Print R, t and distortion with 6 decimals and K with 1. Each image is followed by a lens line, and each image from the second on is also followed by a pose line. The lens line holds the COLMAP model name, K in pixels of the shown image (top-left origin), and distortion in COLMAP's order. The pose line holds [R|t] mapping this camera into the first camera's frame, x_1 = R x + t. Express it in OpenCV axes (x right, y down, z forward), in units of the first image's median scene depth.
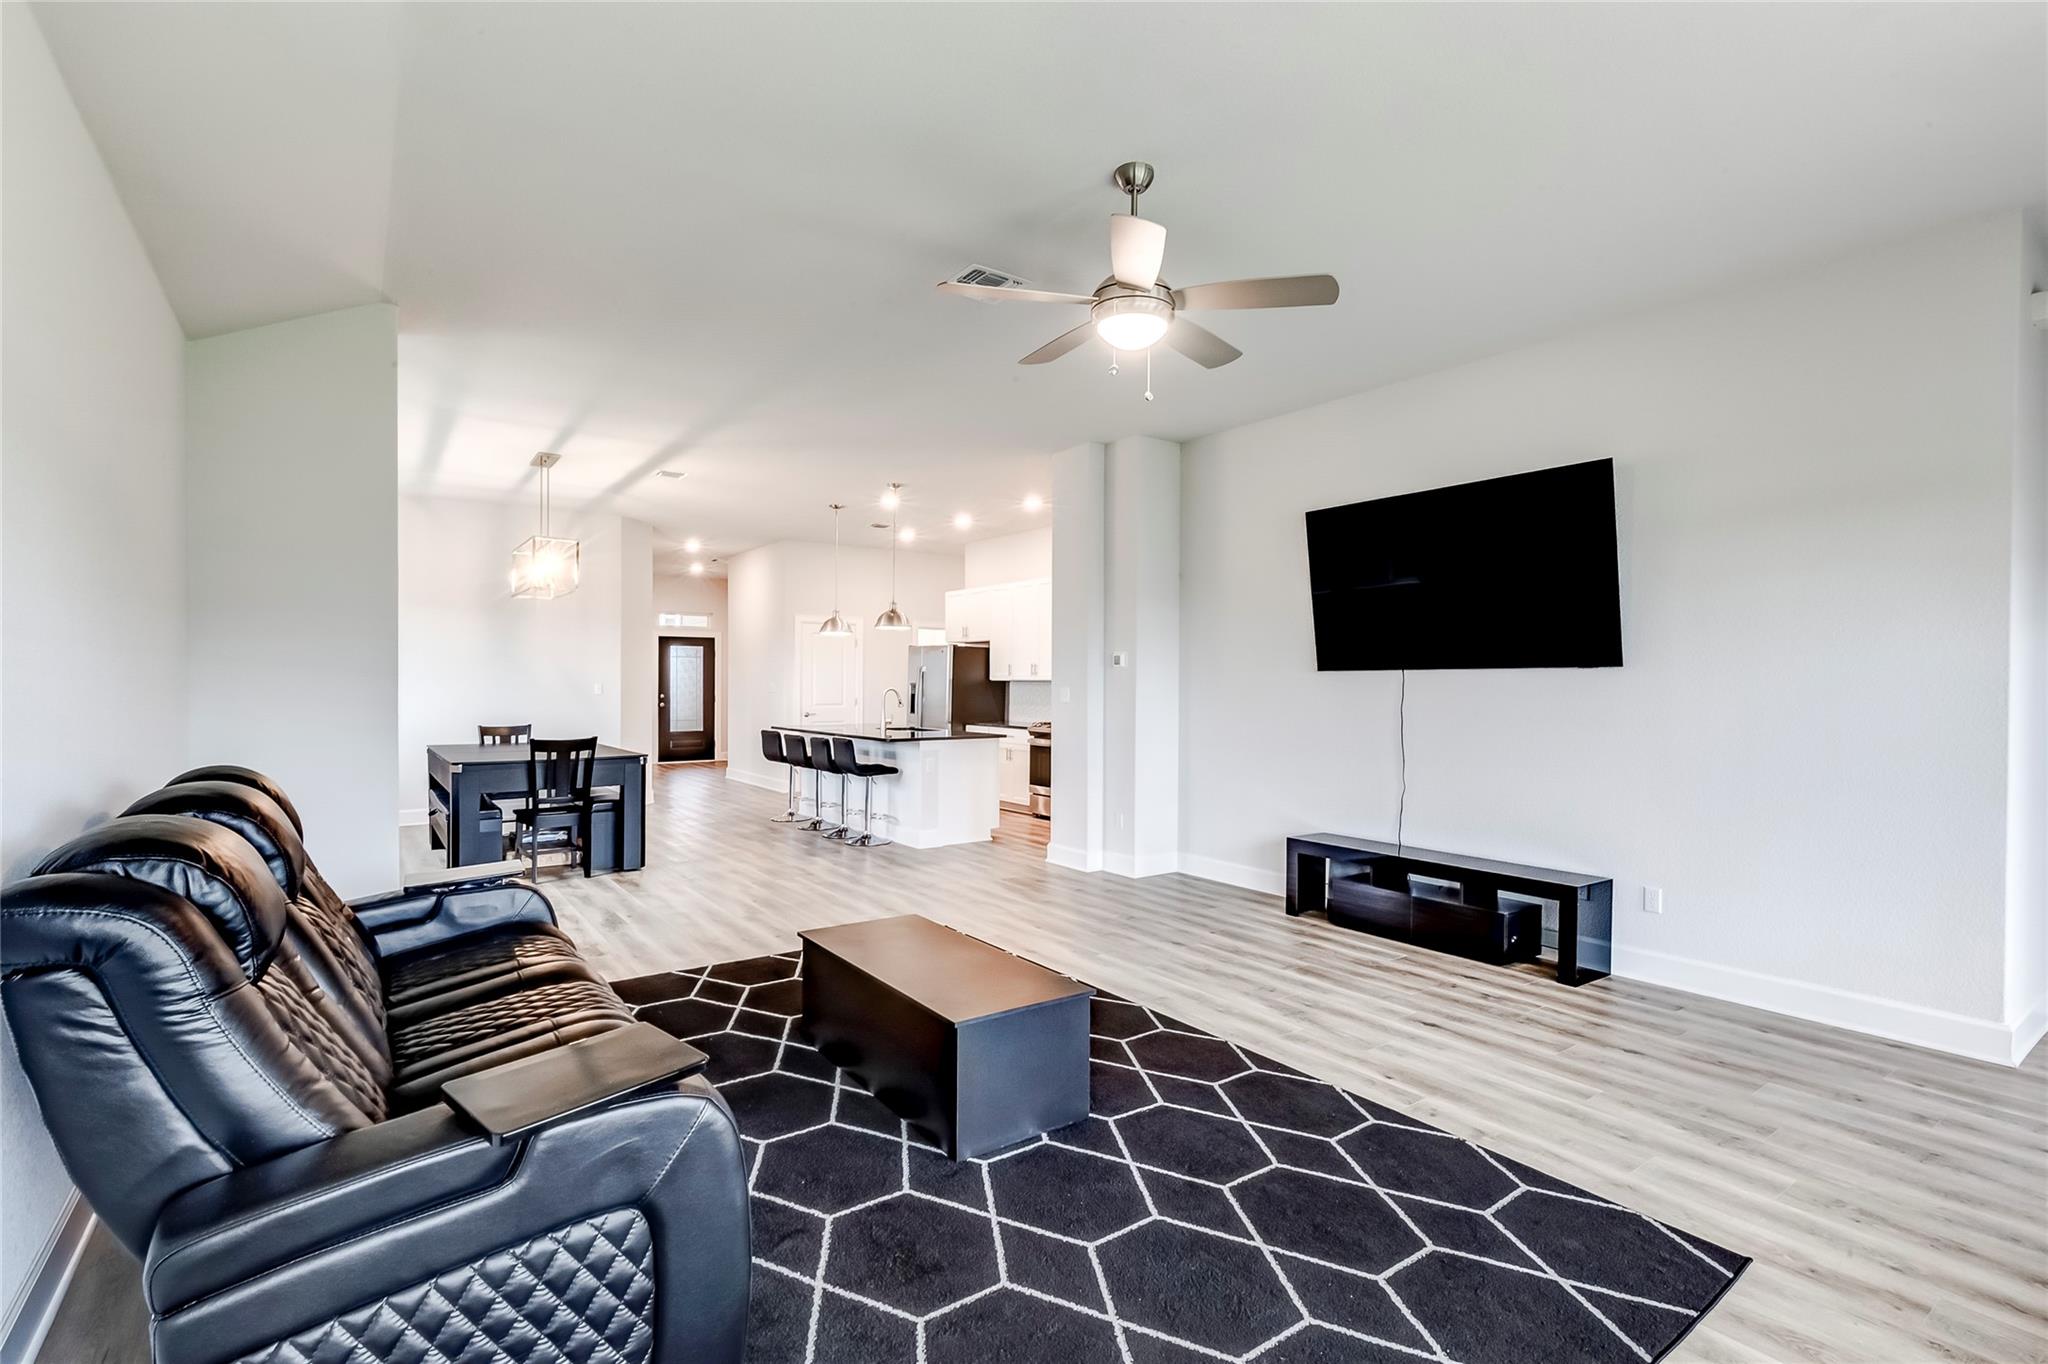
lens RADIAL K [[944.7, 0, 1024.0], [0, 944.7, 682.0], [0, 0, 1]] dist [0.003495, 0.000786]
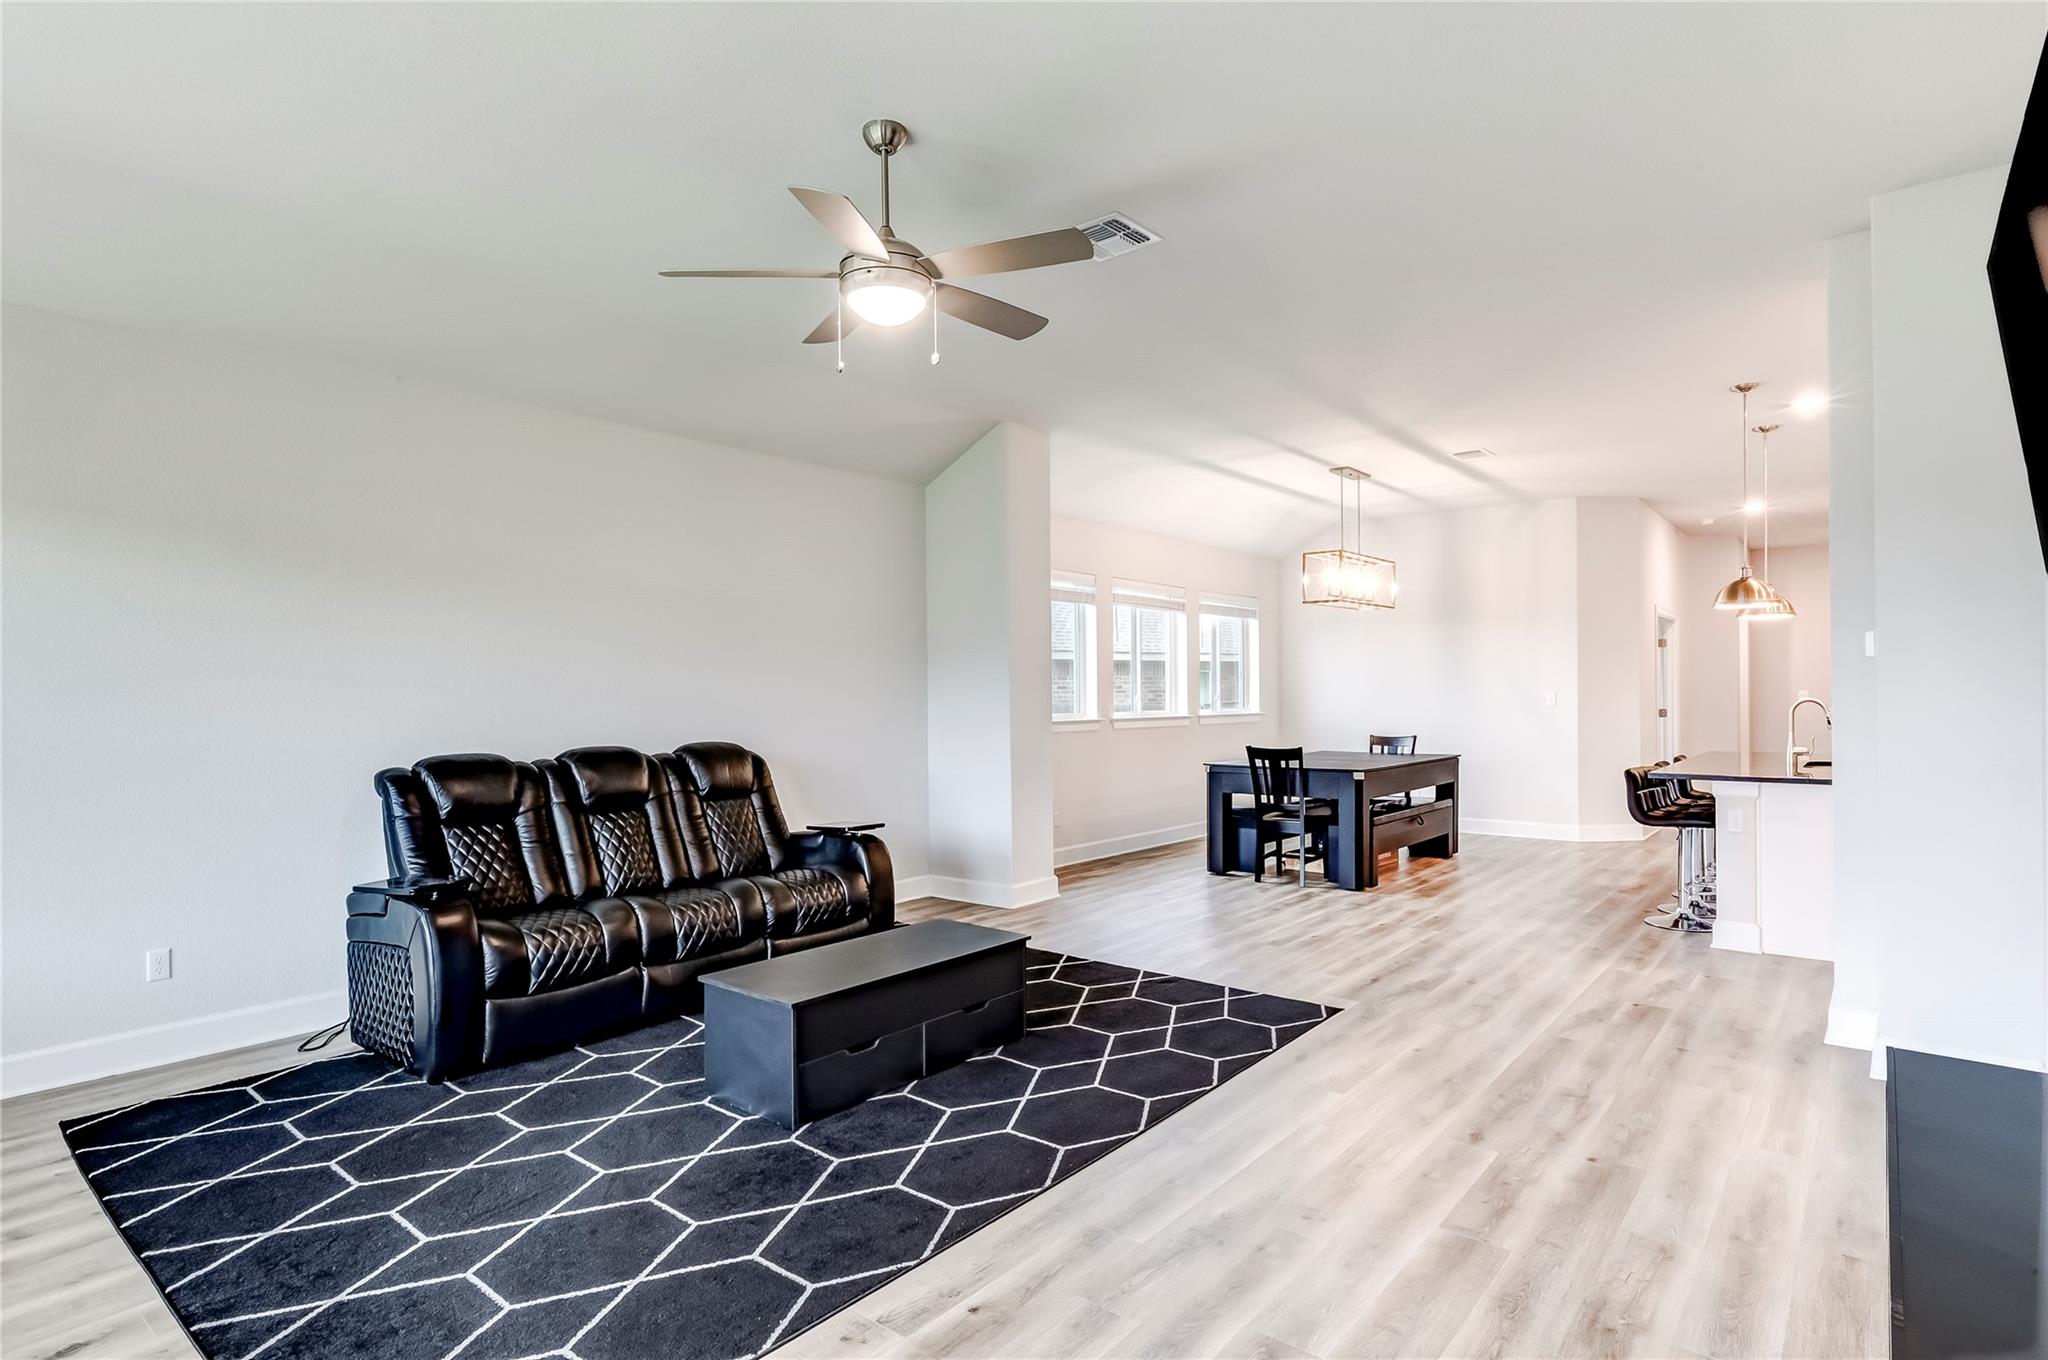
lens RADIAL K [[1049.7, 0, 1024.0], [0, 1049.7, 680.0], [0, 0, 1]] dist [0.002454, -0.000494]
pose [[0.266332, -0.016945, -0.963732, 0.720428], [0.008361, 0.999848, -0.015269, 0.001614], [0.963845, -0.003991, 0.266434, 0.559462]]
